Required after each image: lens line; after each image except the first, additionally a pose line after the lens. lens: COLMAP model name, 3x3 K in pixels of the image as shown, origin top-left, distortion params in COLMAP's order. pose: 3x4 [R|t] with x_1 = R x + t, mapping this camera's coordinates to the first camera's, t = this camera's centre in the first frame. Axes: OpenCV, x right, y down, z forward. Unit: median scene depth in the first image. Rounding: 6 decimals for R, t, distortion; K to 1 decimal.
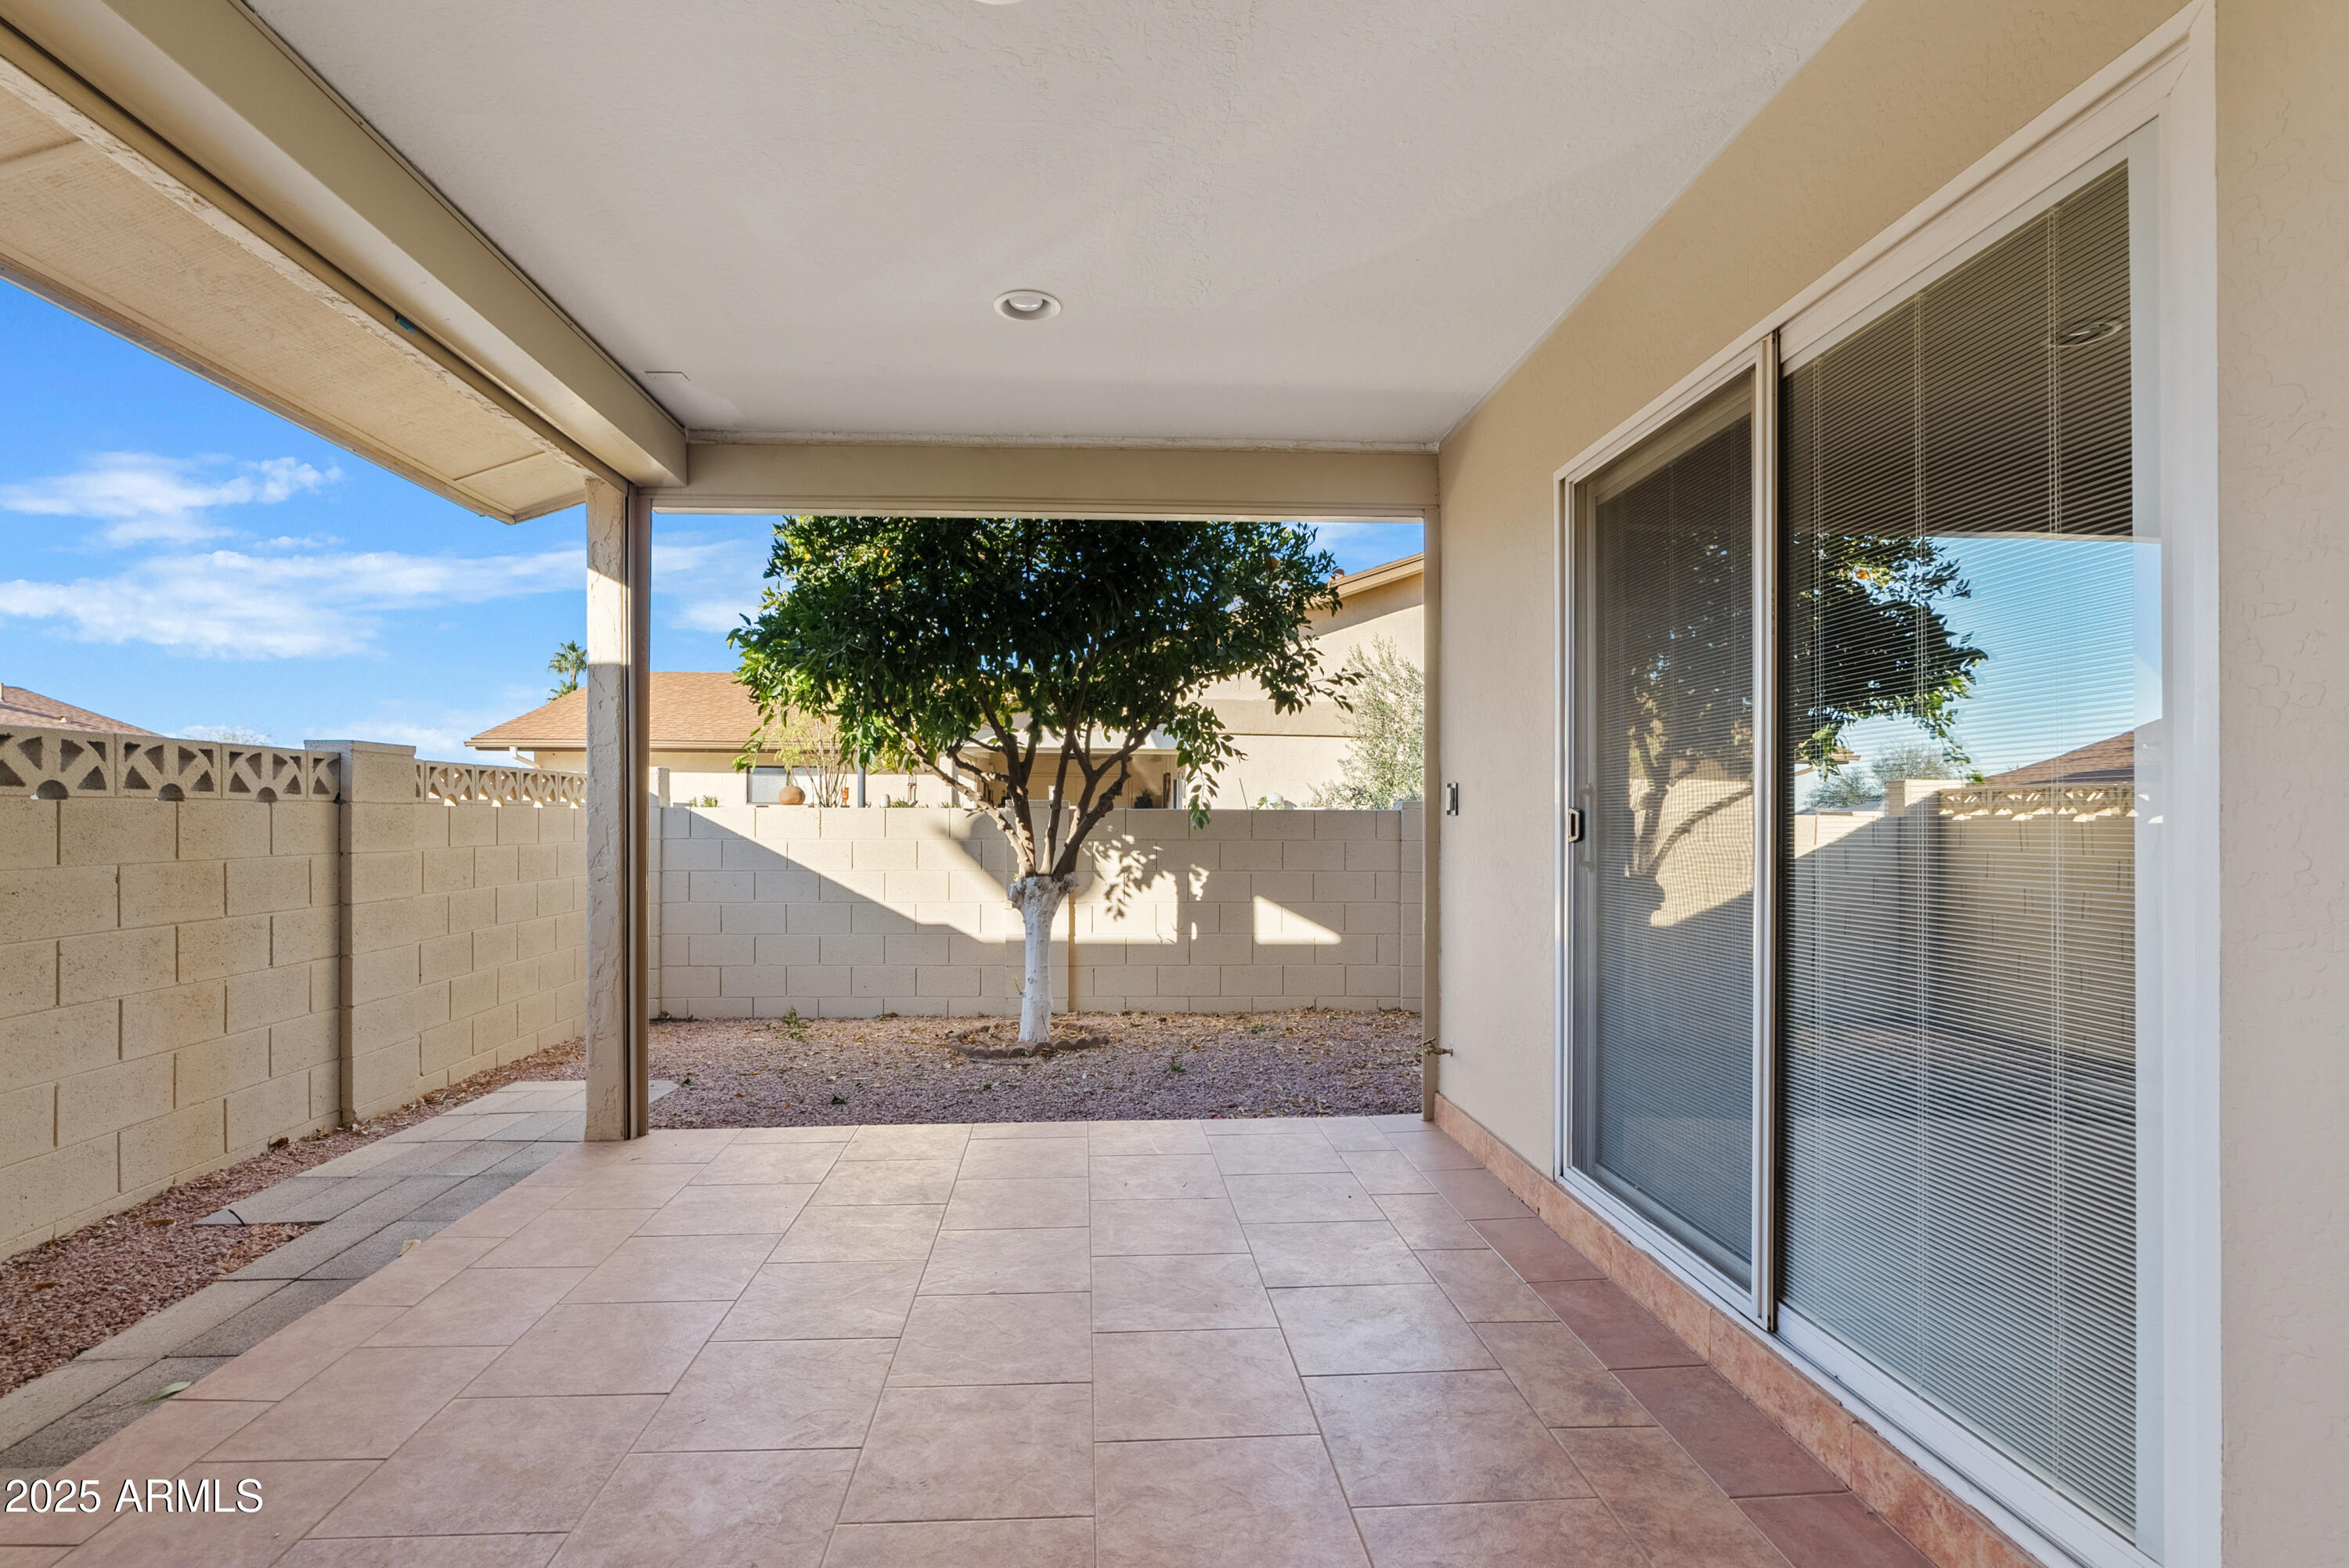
lens RADIAL K [[1073.9, 0, 1142.1], [0, 1073.9, 833.9], [0, 0, 1]] dist [0.000155, -0.000079]
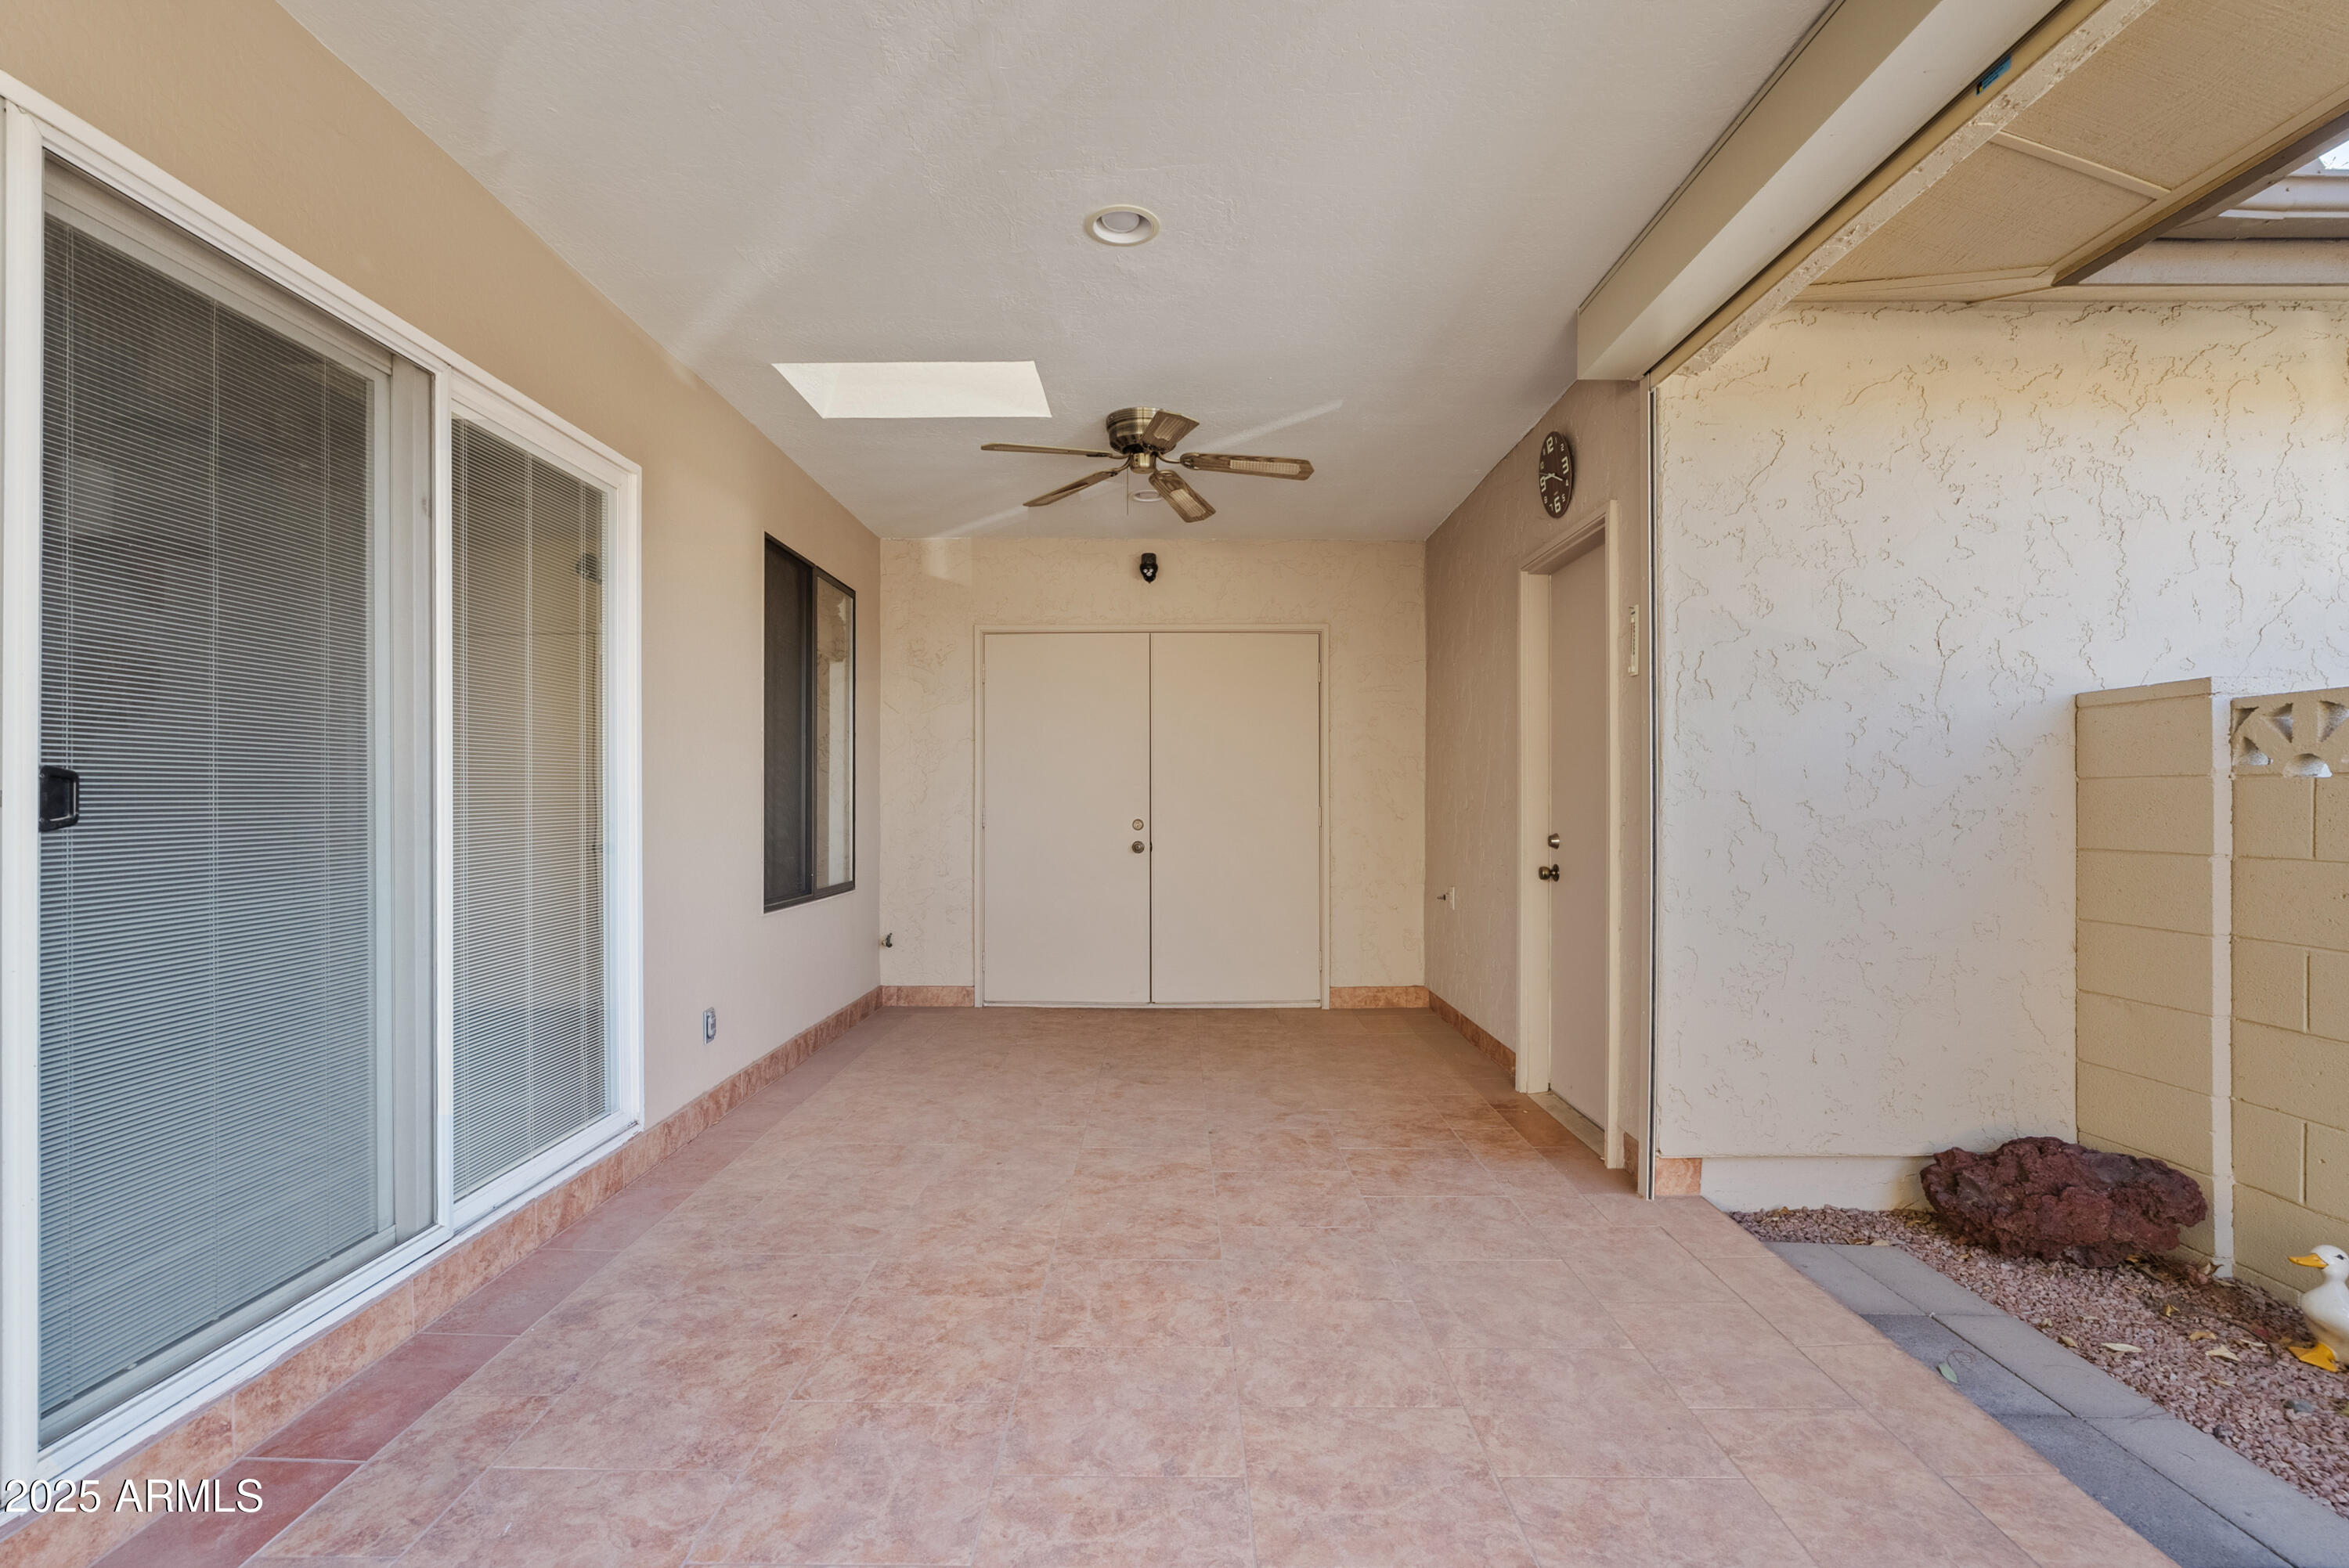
lens RADIAL K [[1073.9, 0, 1172.0], [0, 1073.9, 784.8], [0, 0, 1]] dist [0.000155, -0.000079]
pose [[-0.997798, -0.004559, 0.066162, -0.247148], [-0.003721, 0.999911, 0.012780, -0.035345], [-0.066214, 0.012506, -0.997727, 2.002990]]
